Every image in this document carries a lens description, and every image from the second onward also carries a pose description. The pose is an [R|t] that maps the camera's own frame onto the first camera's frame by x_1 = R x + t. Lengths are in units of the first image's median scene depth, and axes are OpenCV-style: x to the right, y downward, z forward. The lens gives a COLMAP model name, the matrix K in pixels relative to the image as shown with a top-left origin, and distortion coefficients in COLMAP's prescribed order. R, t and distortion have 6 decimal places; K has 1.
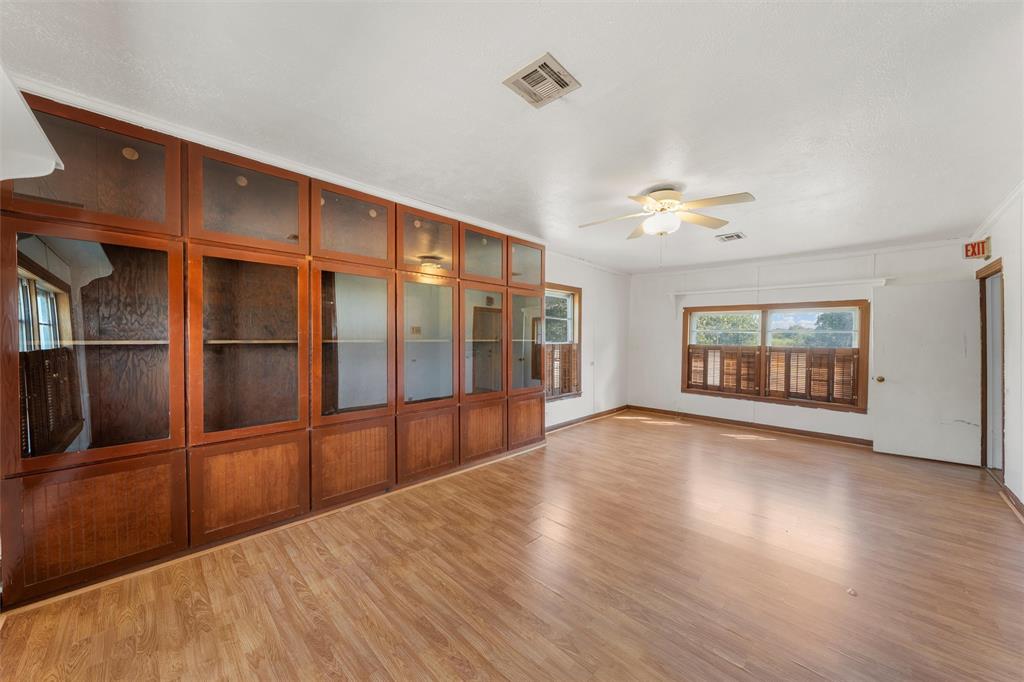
lens RADIAL K [[359.2, 0, 511.8], [0, 359.2, 342.9], [0, 0, 1]] dist [0.000426, 0.000001]
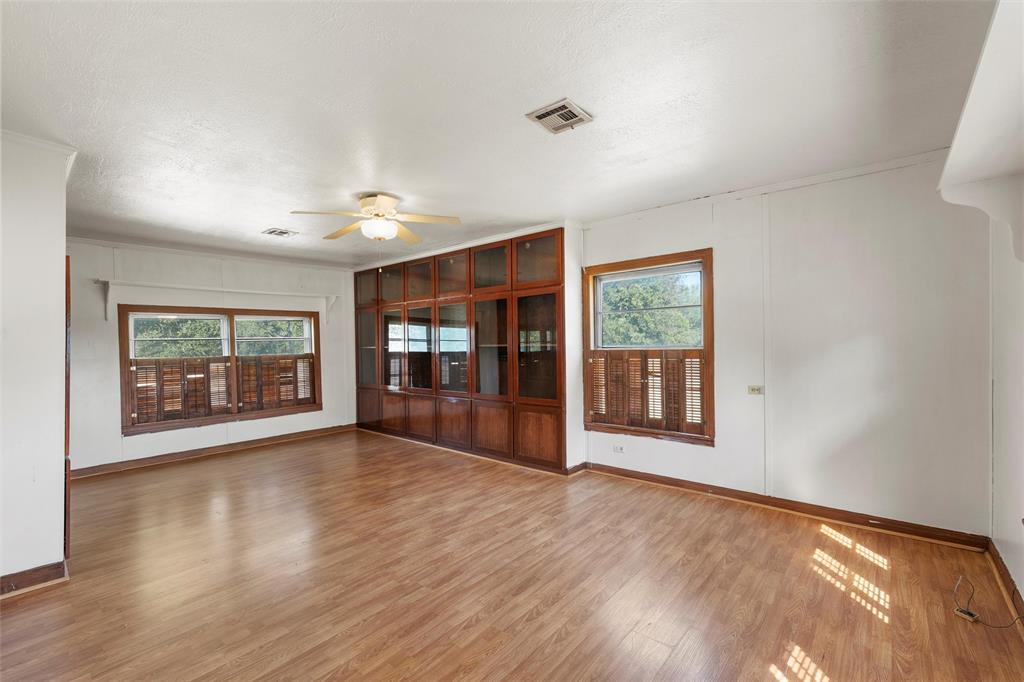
lens RADIAL K [[435.6, 0, 512.6], [0, 435.6, 345.1], [0, 0, 1]] dist [-0.002940, -0.000108]
pose [[0.074956, 0.000945, -0.997186, 1.213605], [0.003091, 0.999995, 0.001180, -0.009223], [0.997182, -0.003171, 0.074953, 0.942206]]
